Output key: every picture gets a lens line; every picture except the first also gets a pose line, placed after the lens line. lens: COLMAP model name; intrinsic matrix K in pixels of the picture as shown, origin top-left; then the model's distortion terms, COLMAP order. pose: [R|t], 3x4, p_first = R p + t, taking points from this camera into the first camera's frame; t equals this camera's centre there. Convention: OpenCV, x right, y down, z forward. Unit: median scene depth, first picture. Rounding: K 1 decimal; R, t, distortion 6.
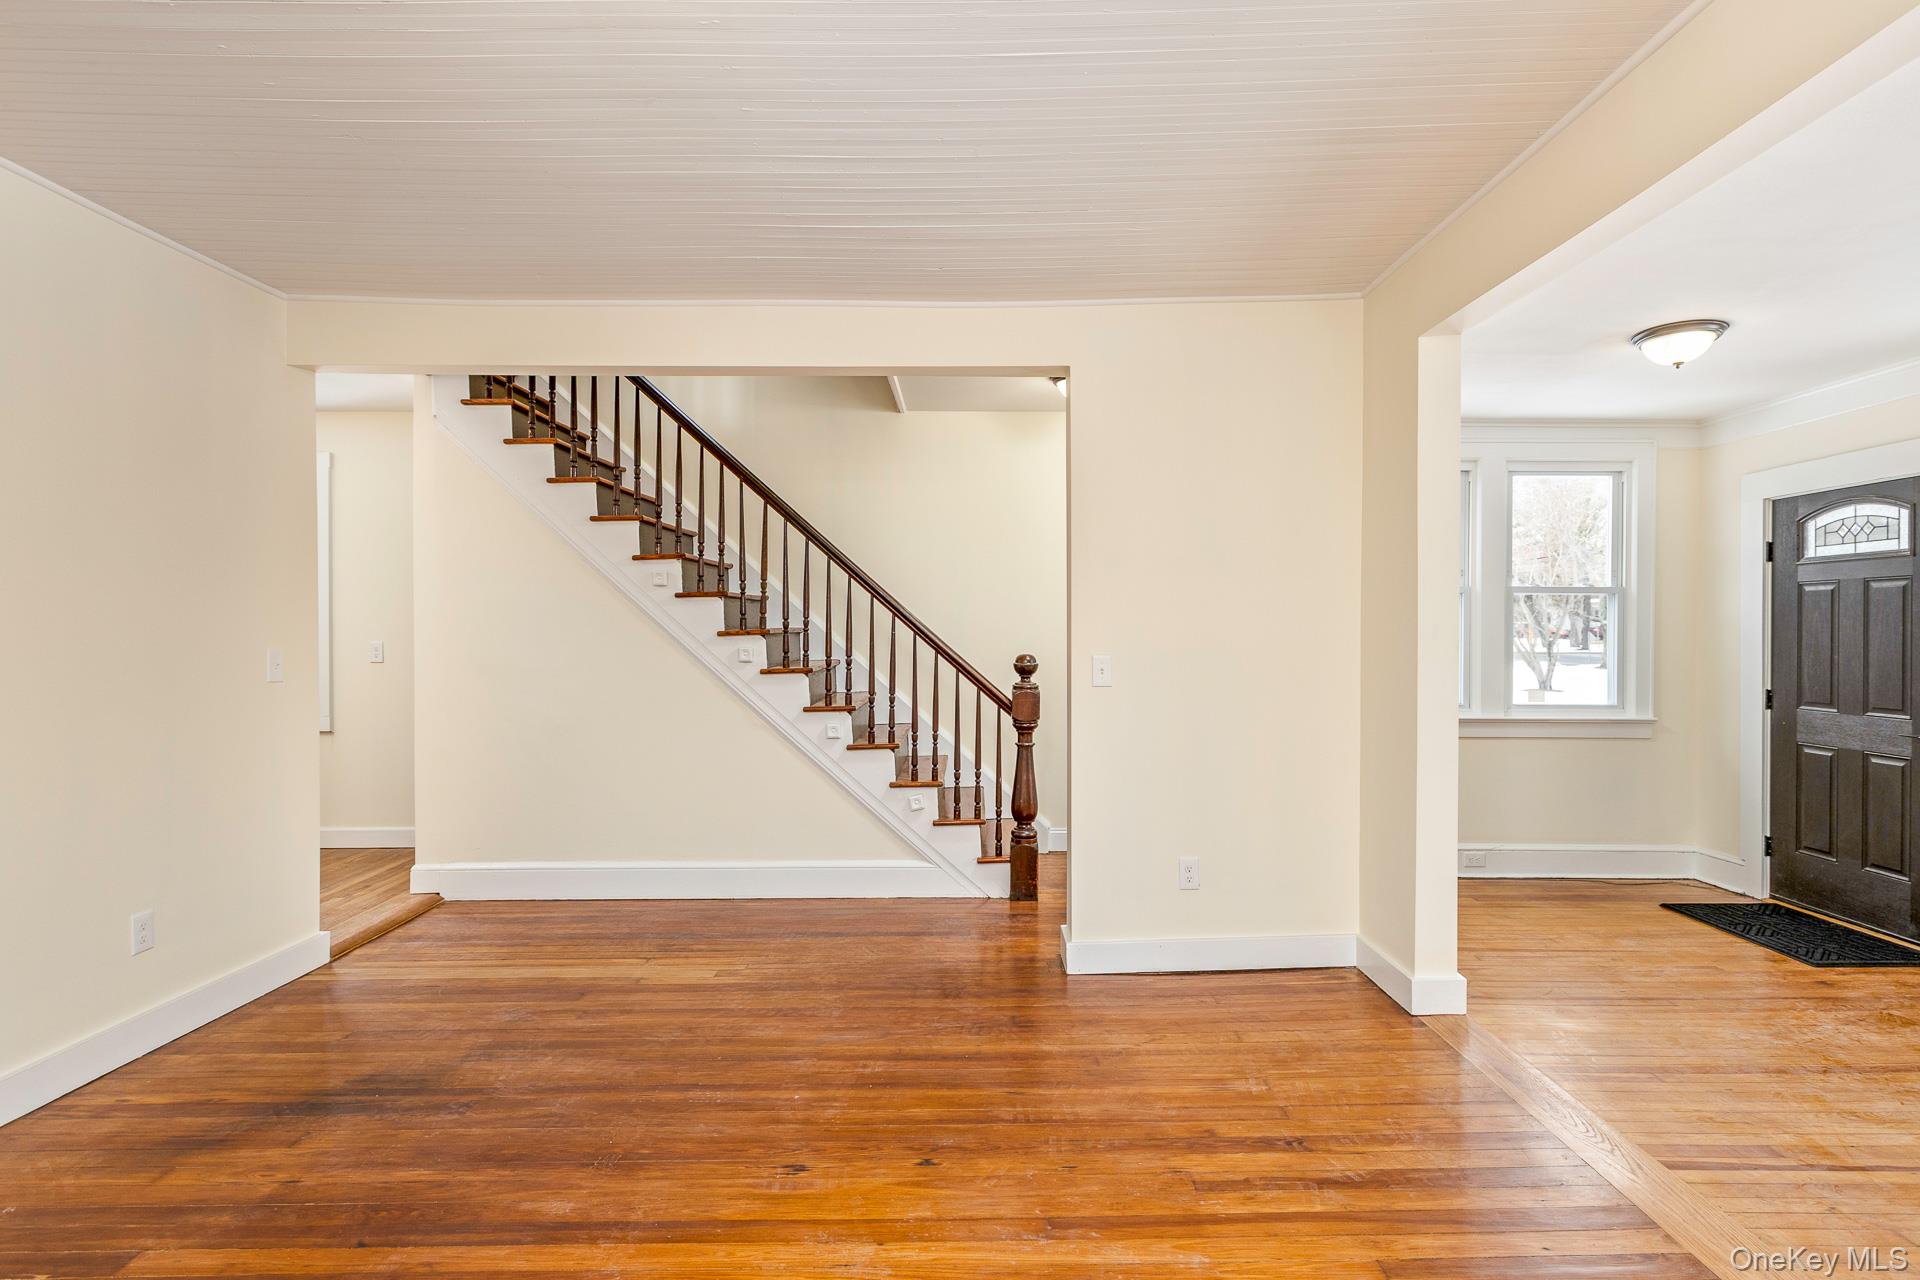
lens RADIAL K [[998.4, 0, 1031.0], [0, 998.4, 599.0], [0, 0, 1]] dist [-0.001351, -0.000472]
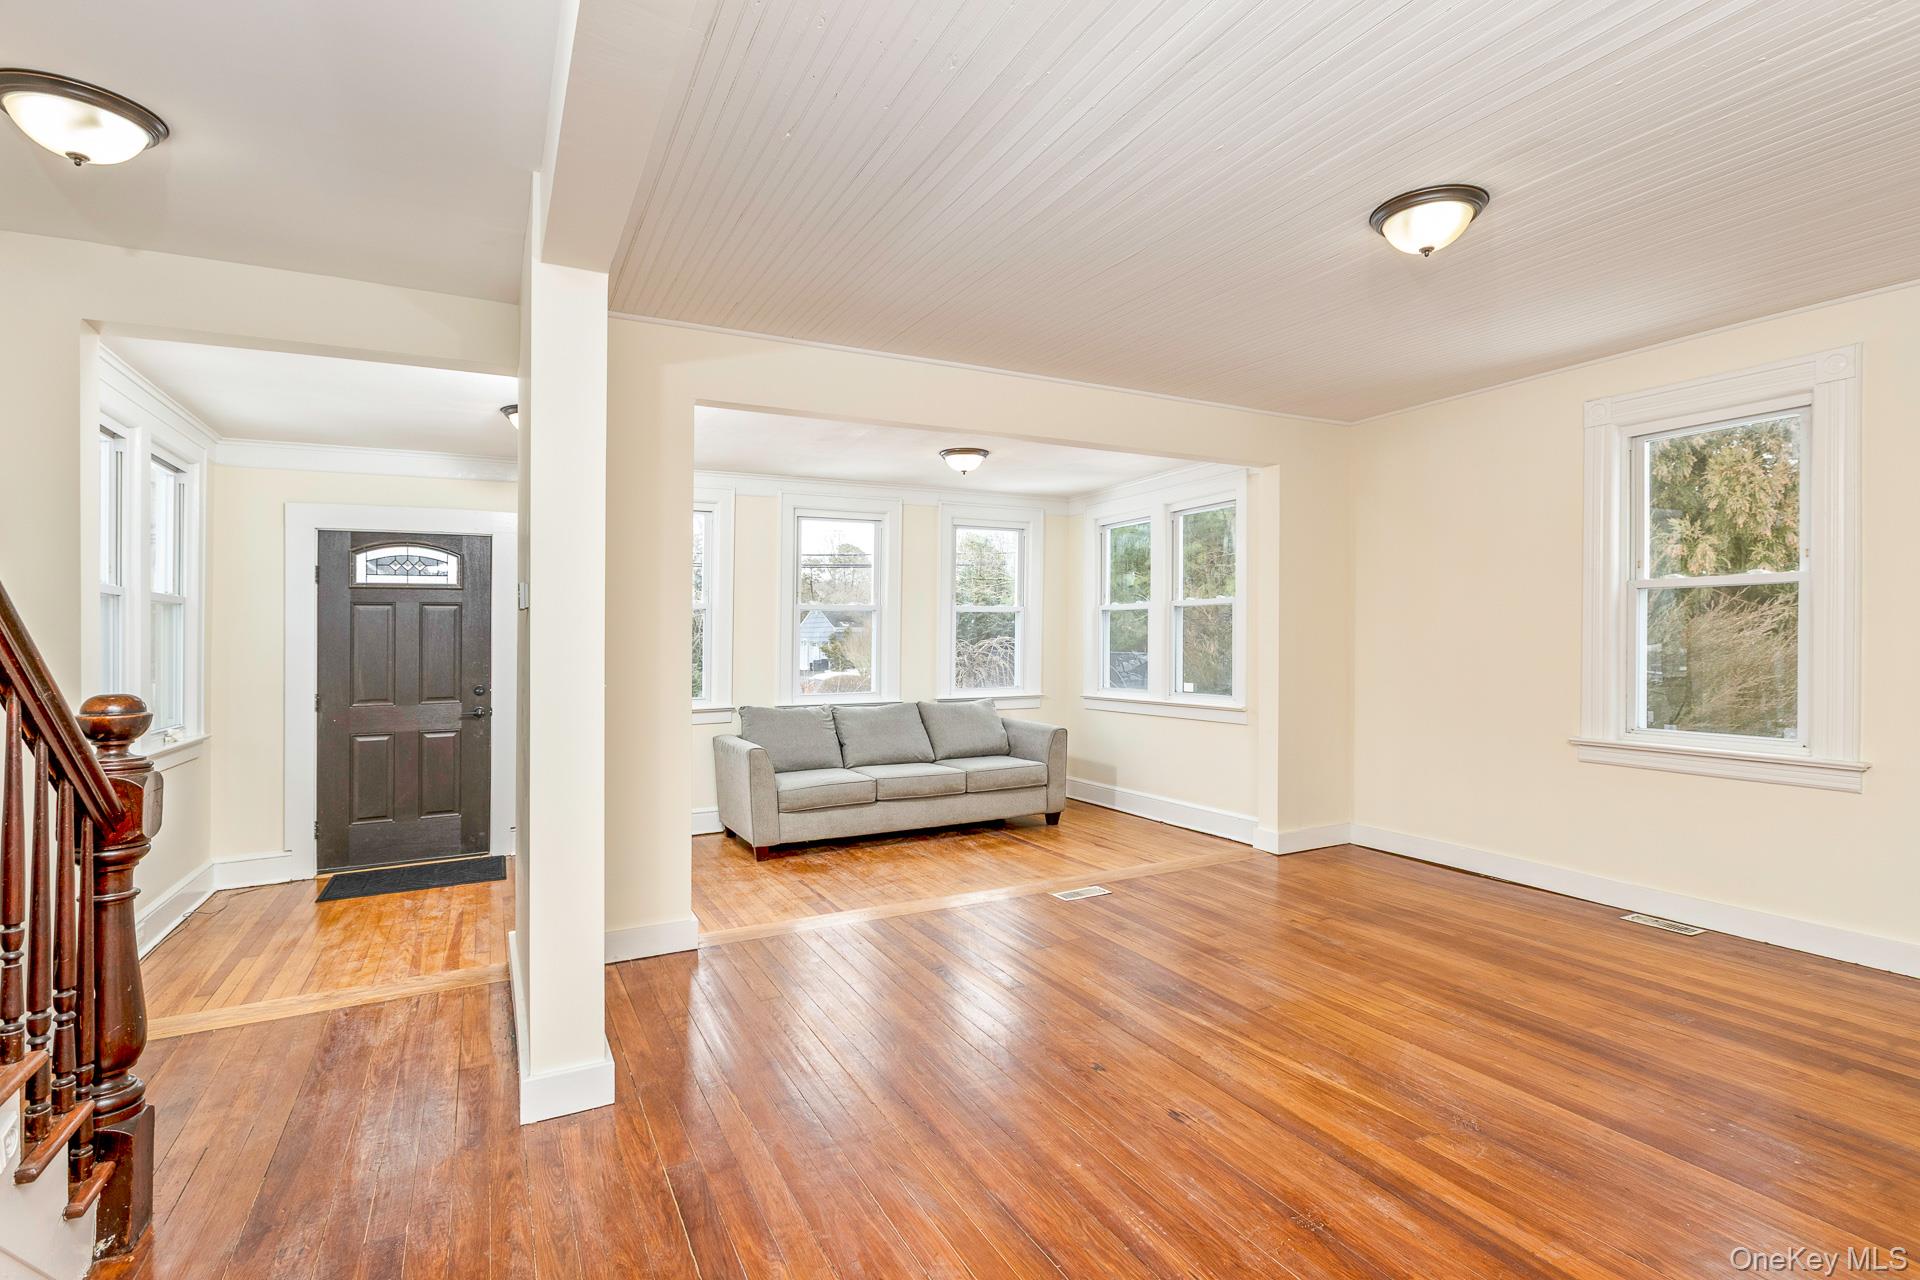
lens RADIAL K [[851.6, 0, 949.0], [0, 851.6, 608.0], [0, 0, 1]] dist [0.001279, 0.001412]
pose [[-0.401148, 0.035065, 0.915342, -0.817627], [-0.016390, 0.998832, -0.045446, 0.044095], [-0.915867, -0.033232, -0.400105, 1.305959]]
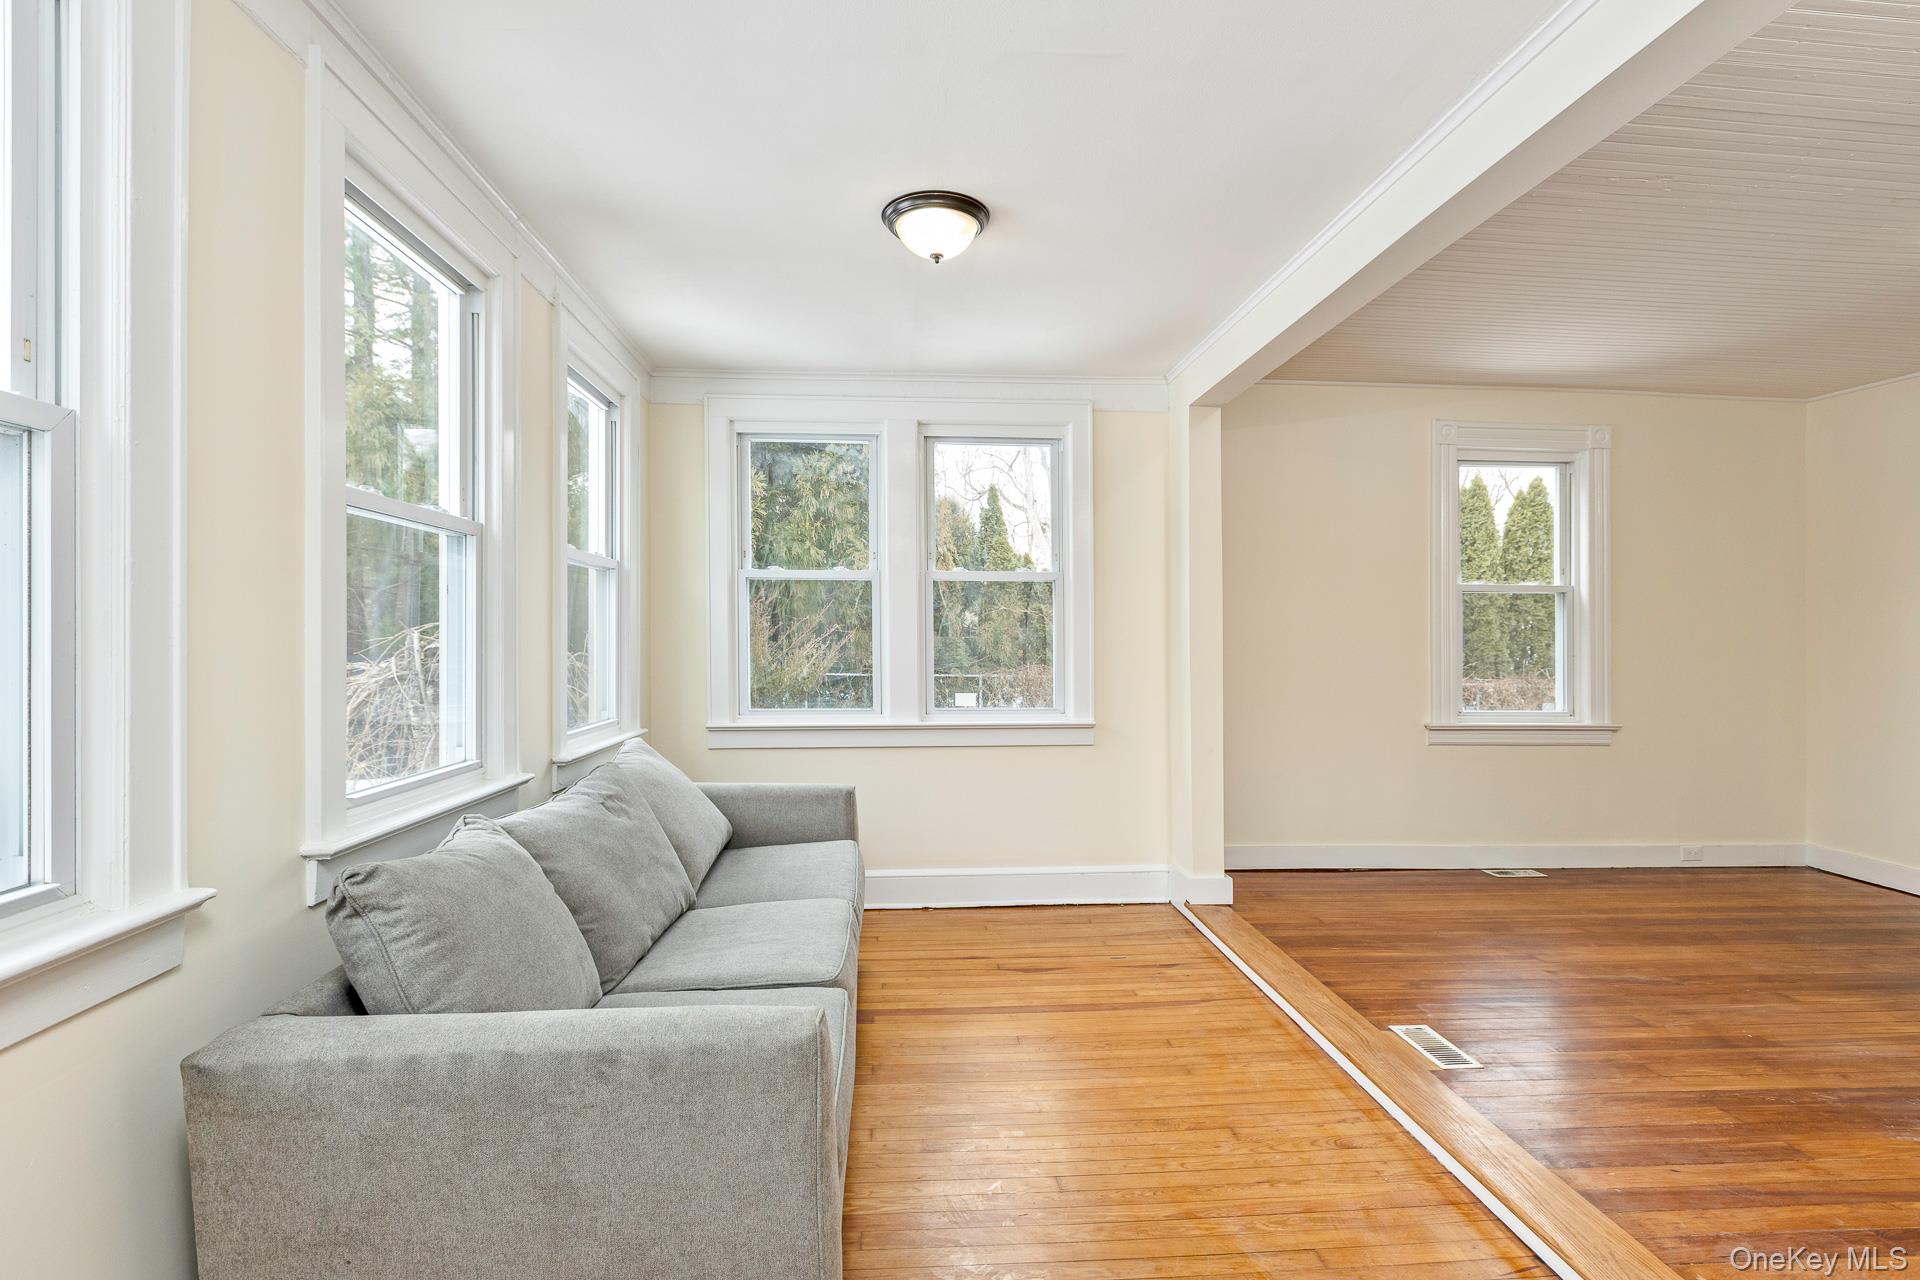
lens RADIAL K [[885.4, 0, 962.0], [0, 885.4, 627.3], [0, 0, 1]] dist [0.004693, 0.000137]
pose [[-0.999931, -0.007728, 0.008851, 0.949629], [-0.008032, 0.999358, -0.034923, 0.052365], [-0.008576, -0.034992, -0.999351, 1.465545]]
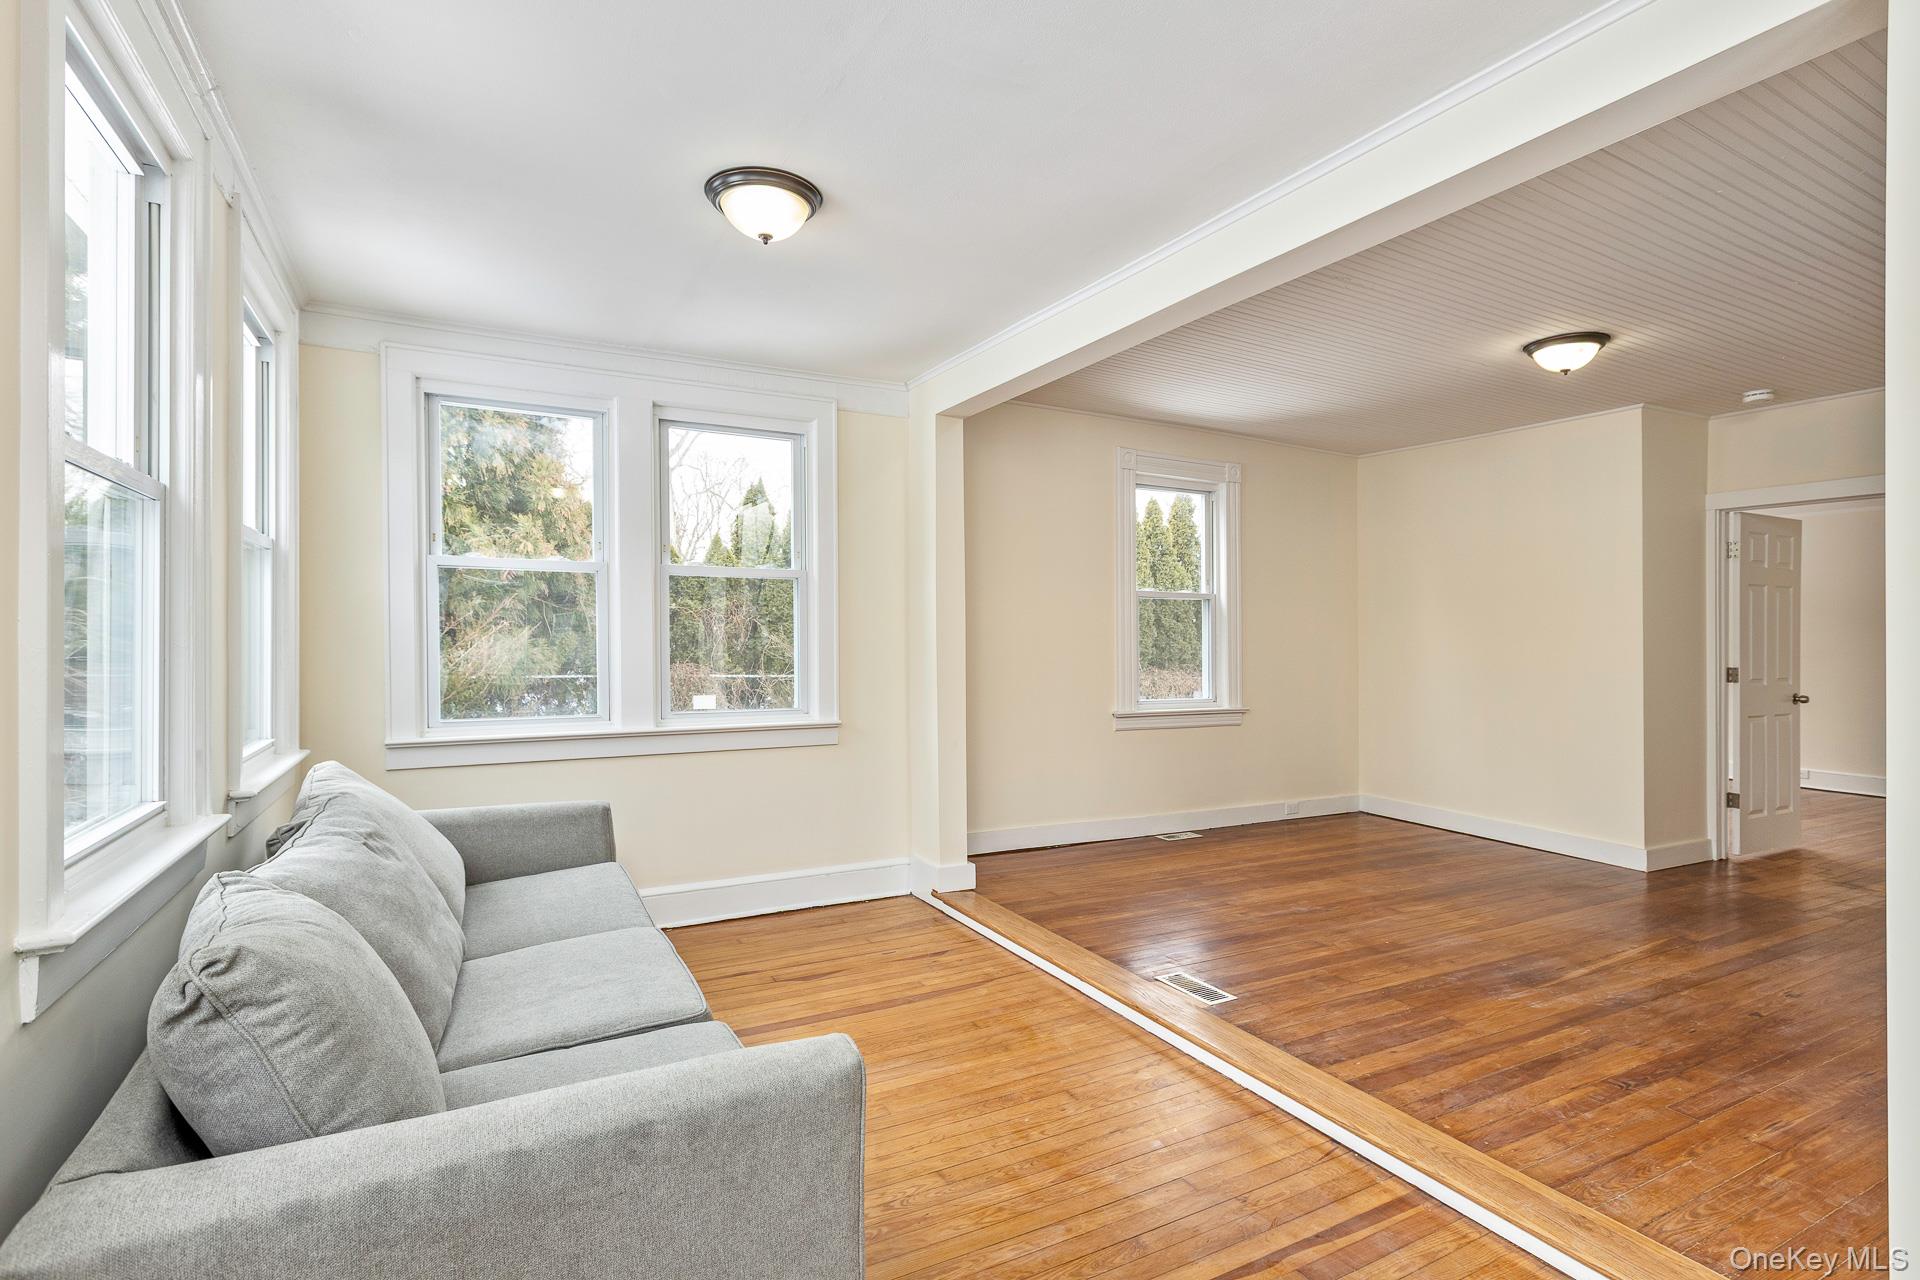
lens RADIAL K [[895.4, 0, 938.2], [0, 895.4, 621.0], [0, 0, 1]] dist [0.001221, 0.000389]
pose [[-0.923542, -0.015327, -0.383191, 1.182563], [0.000221, 0.999180, -0.040498, 0.050618], [0.383497, -0.037487, -0.922781, 1.422419]]
